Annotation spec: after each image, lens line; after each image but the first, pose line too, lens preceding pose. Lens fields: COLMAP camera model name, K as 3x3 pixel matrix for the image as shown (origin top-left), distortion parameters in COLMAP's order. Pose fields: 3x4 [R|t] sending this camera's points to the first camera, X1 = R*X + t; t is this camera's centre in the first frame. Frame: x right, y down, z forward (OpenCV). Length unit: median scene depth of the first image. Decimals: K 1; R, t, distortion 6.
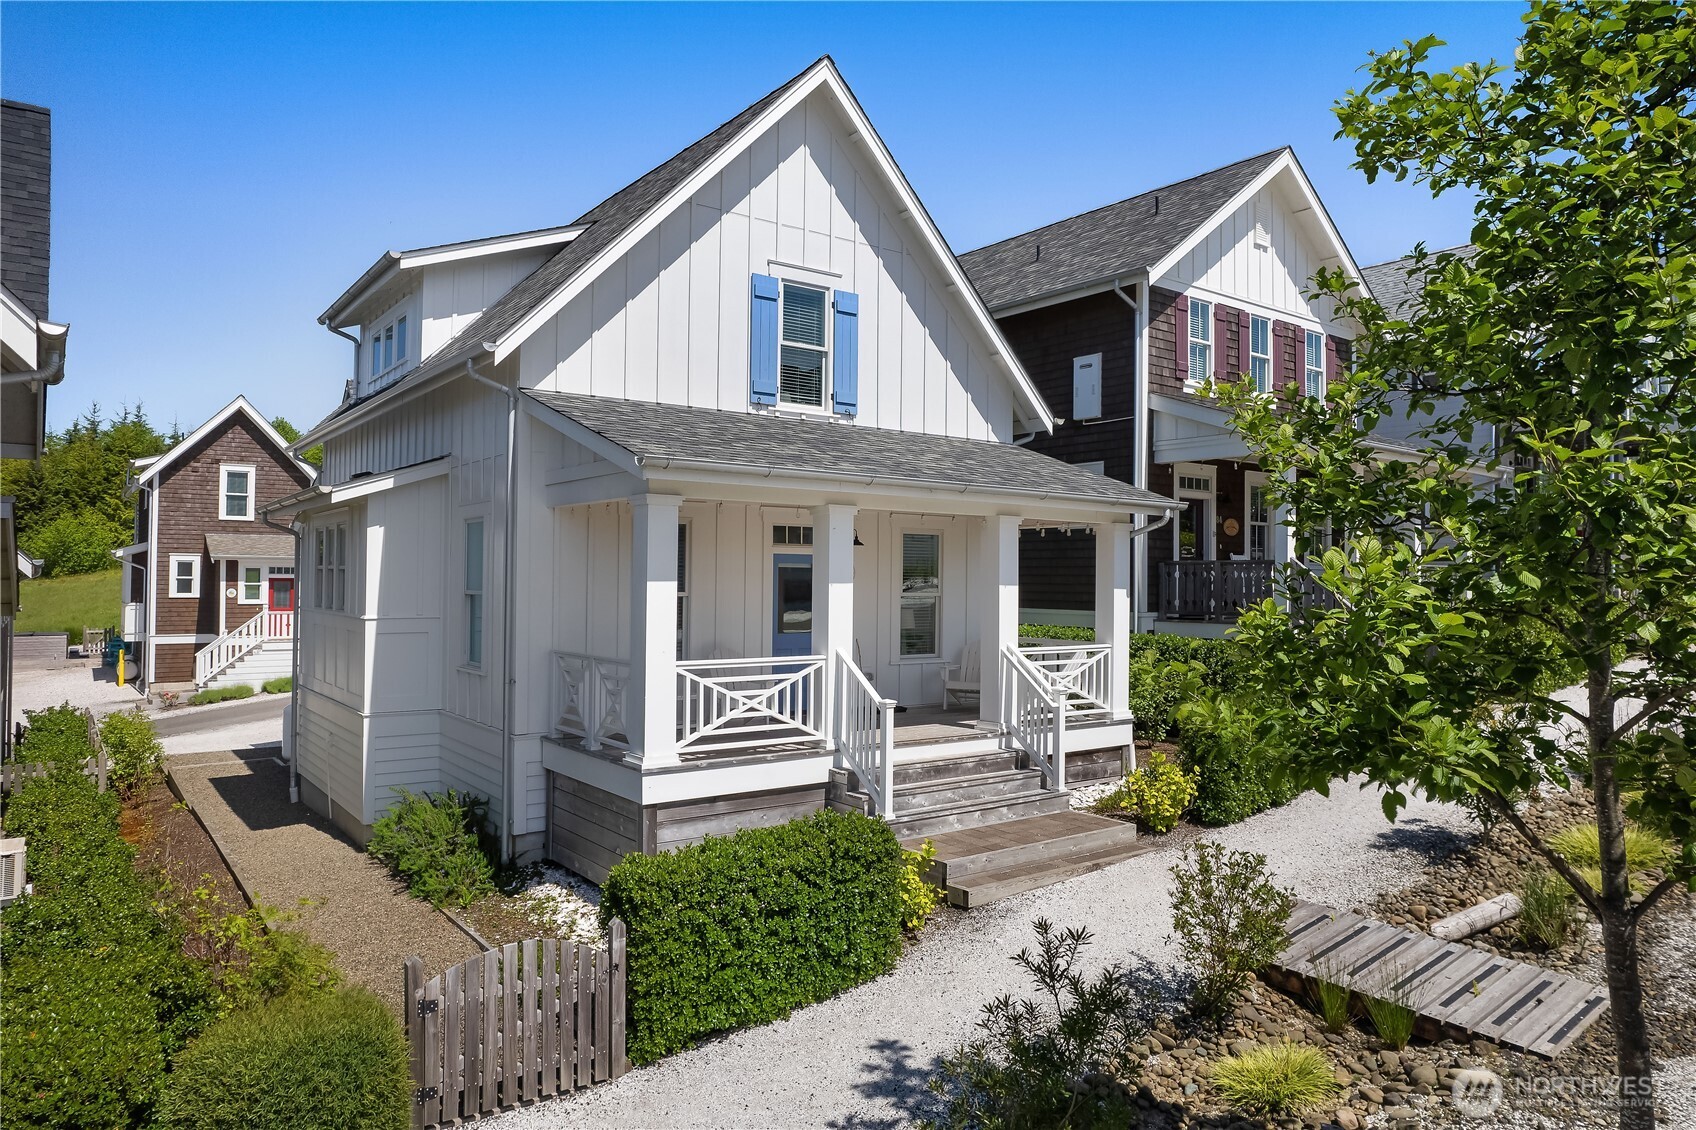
lens RADIAL K [[1099.2, 0, 854.0], [0, 1099.2, 563.1], [0, 0, 1]] dist [-0.018552, 0.023515]
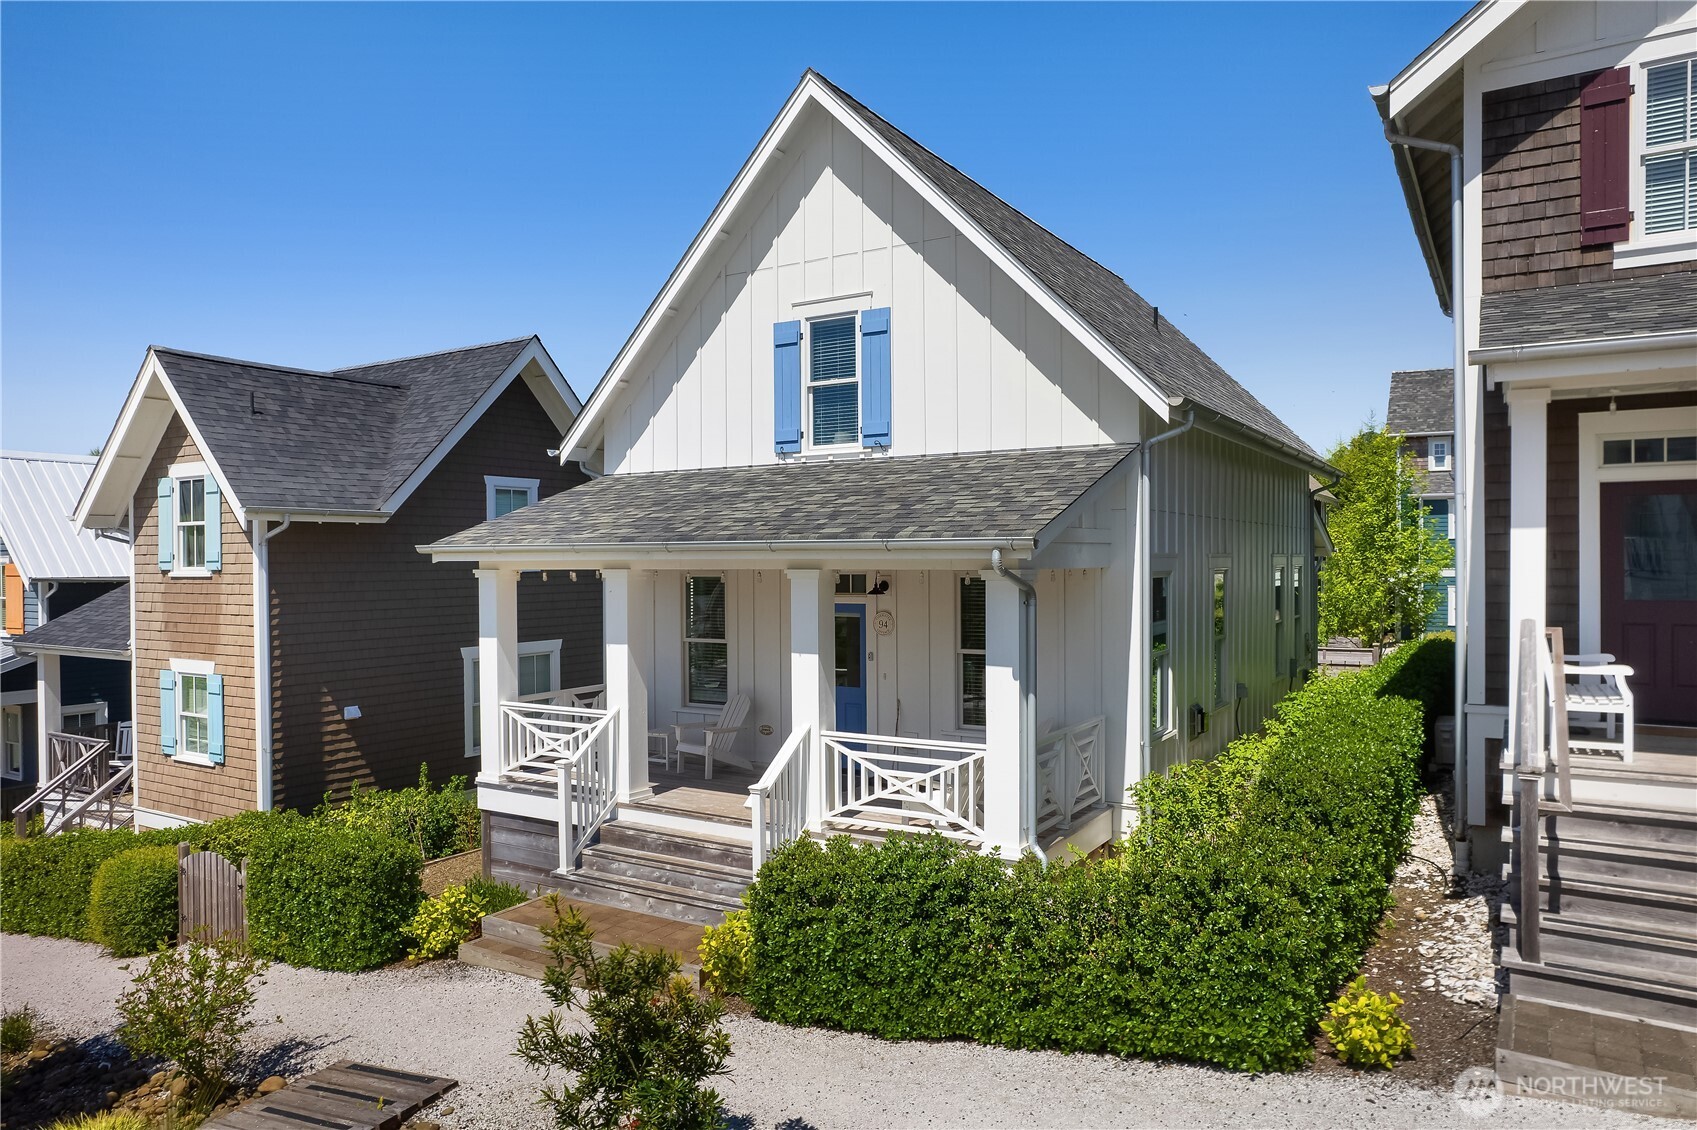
lens RADIAL K [[1099.8, 0, 837.8], [0, 1099.8, 577.6], [0, 0, 1]] dist [-0.018552, 0.023515]
pose [[0.375450, 0.003544, -0.926836, 0.849456], [0.023949, 0.999622, 0.013524, -0.044091], [0.926533, -0.027274, 0.375223, 0.663231]]
